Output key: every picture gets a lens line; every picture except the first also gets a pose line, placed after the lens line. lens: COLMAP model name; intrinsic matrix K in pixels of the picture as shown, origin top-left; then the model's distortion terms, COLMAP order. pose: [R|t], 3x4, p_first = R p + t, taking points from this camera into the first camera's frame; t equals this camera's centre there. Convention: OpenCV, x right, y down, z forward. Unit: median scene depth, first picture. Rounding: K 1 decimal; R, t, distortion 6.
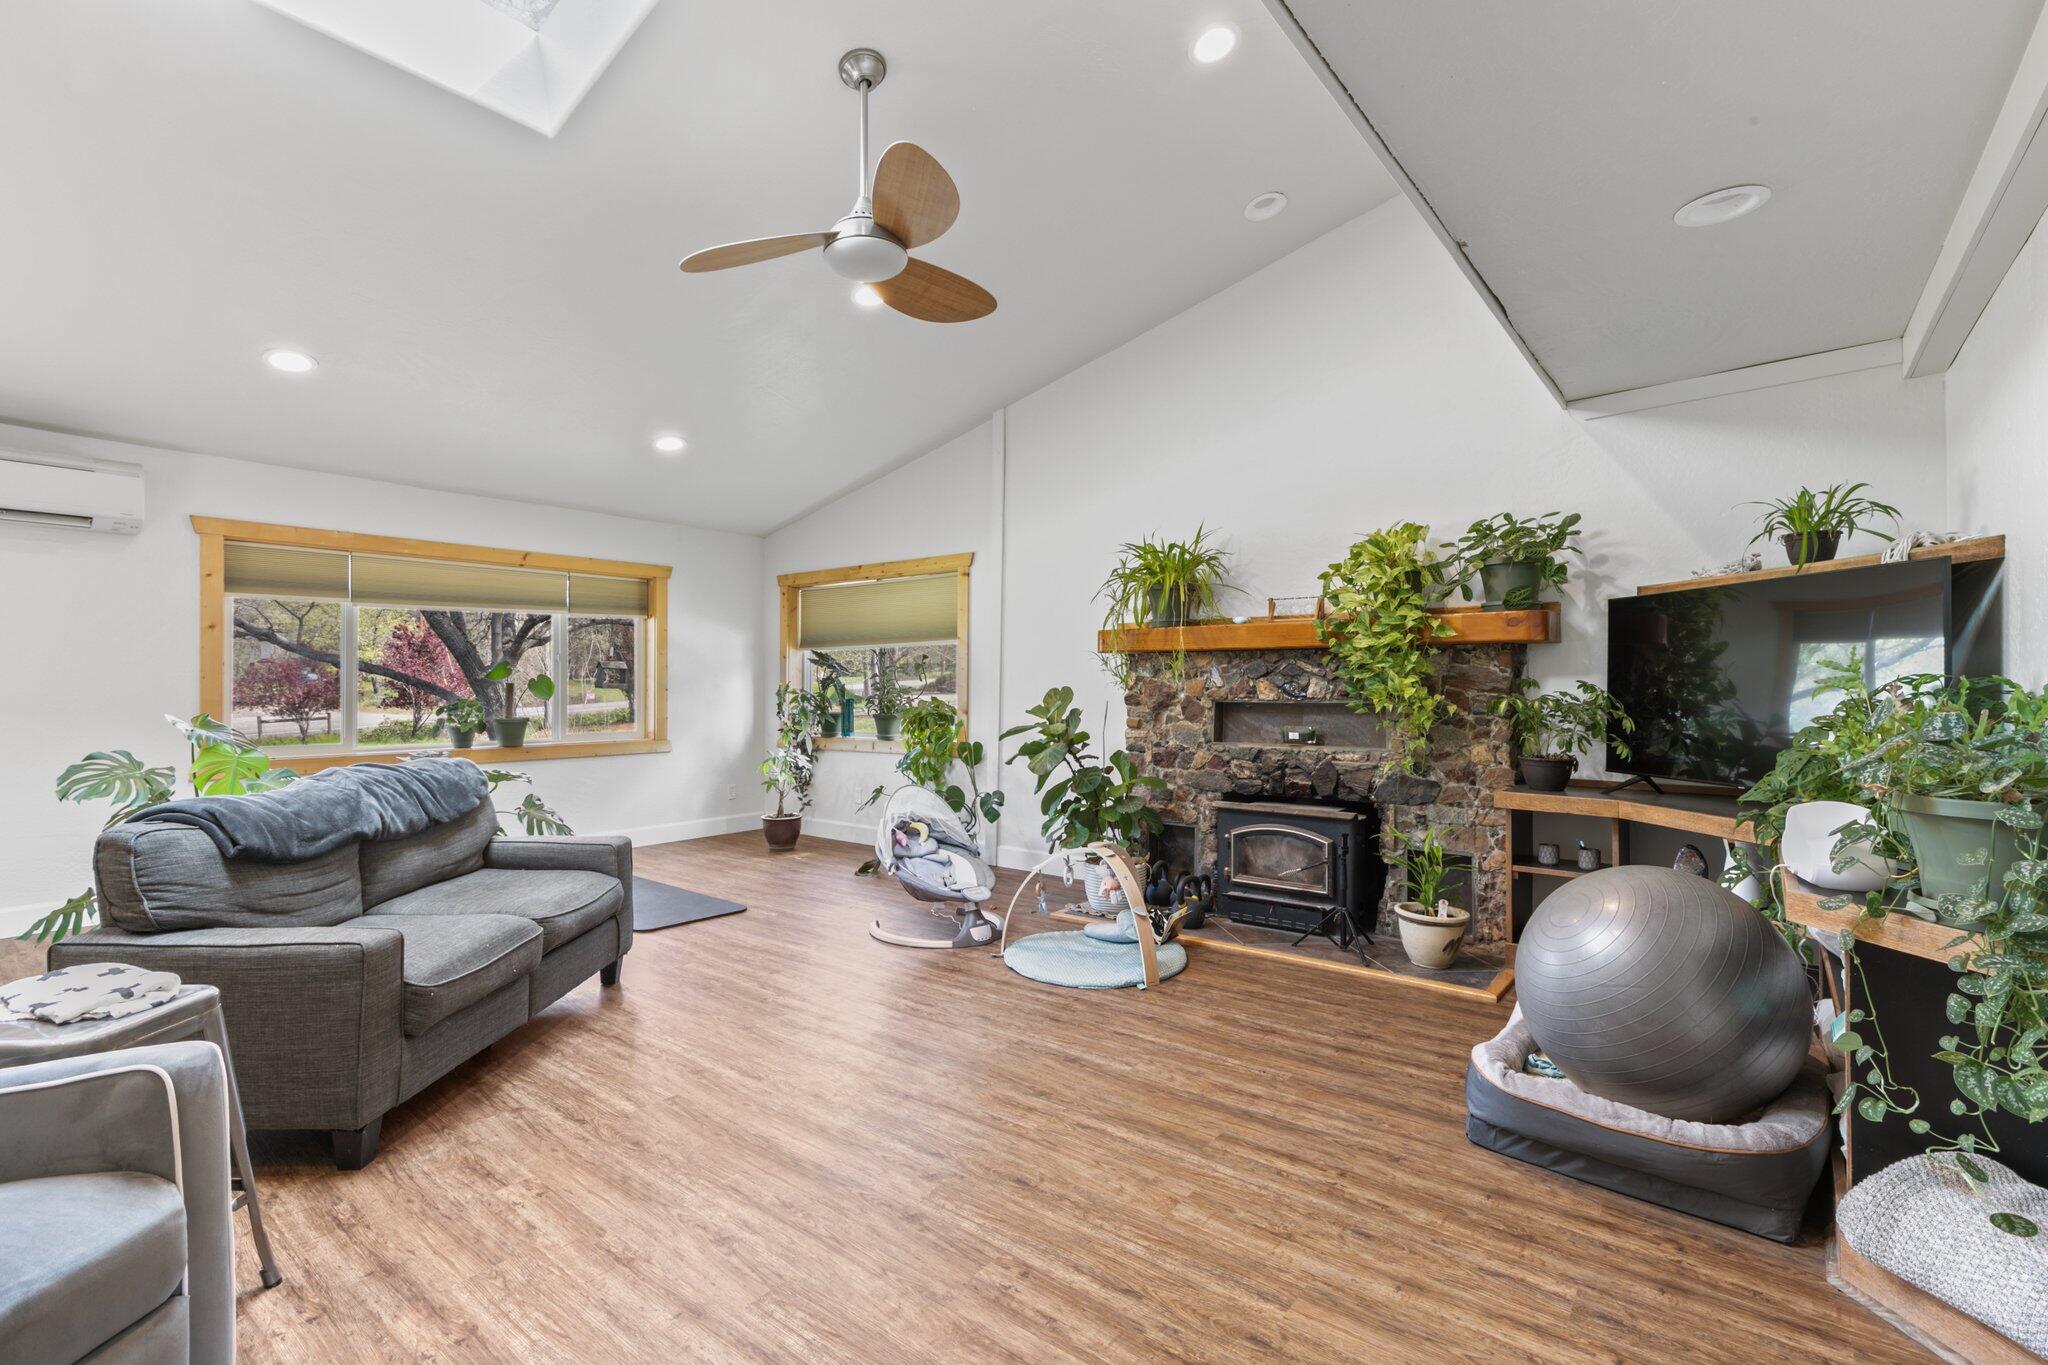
lens RADIAL K [[908.4, 0, 1024.0], [0, 908.4, 682.5], [0, 0, 1]] dist [0.000357, 0.000059]
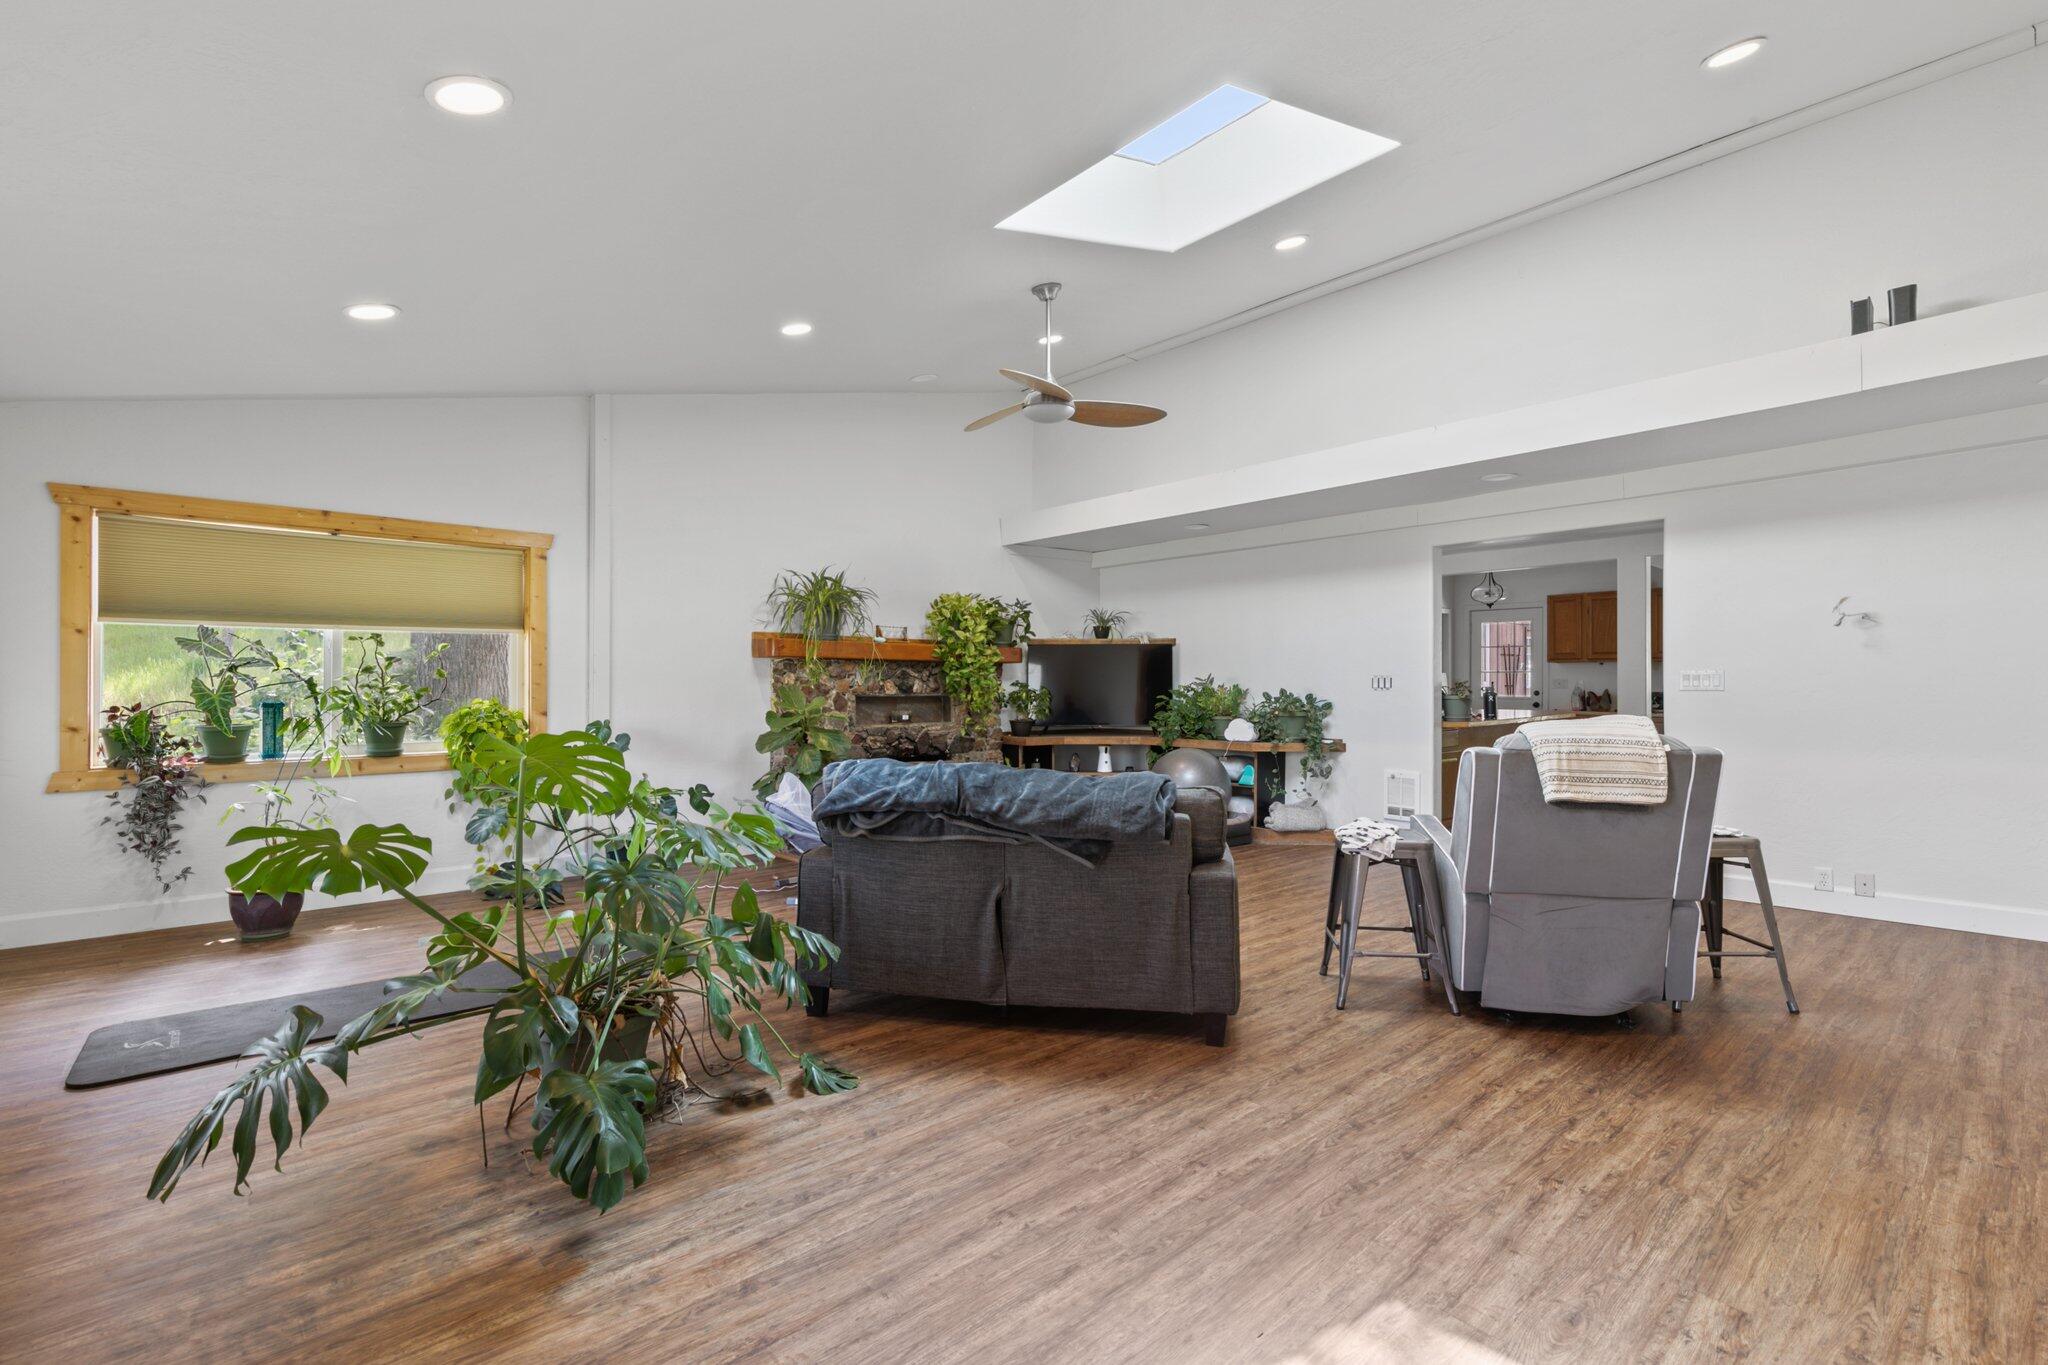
lens RADIAL K [[908.4, 0, 1024.0], [0, 908.4, 682.5], [0, 0, 1]] dist [0.000357, 0.000059]
pose [[0.178137, 0.013137, 0.983918, -1.173640], [-0.002436, 0.999914, -0.012909, 0.018832], [-0.984003, -0.000098, 0.178154, 0.522470]]
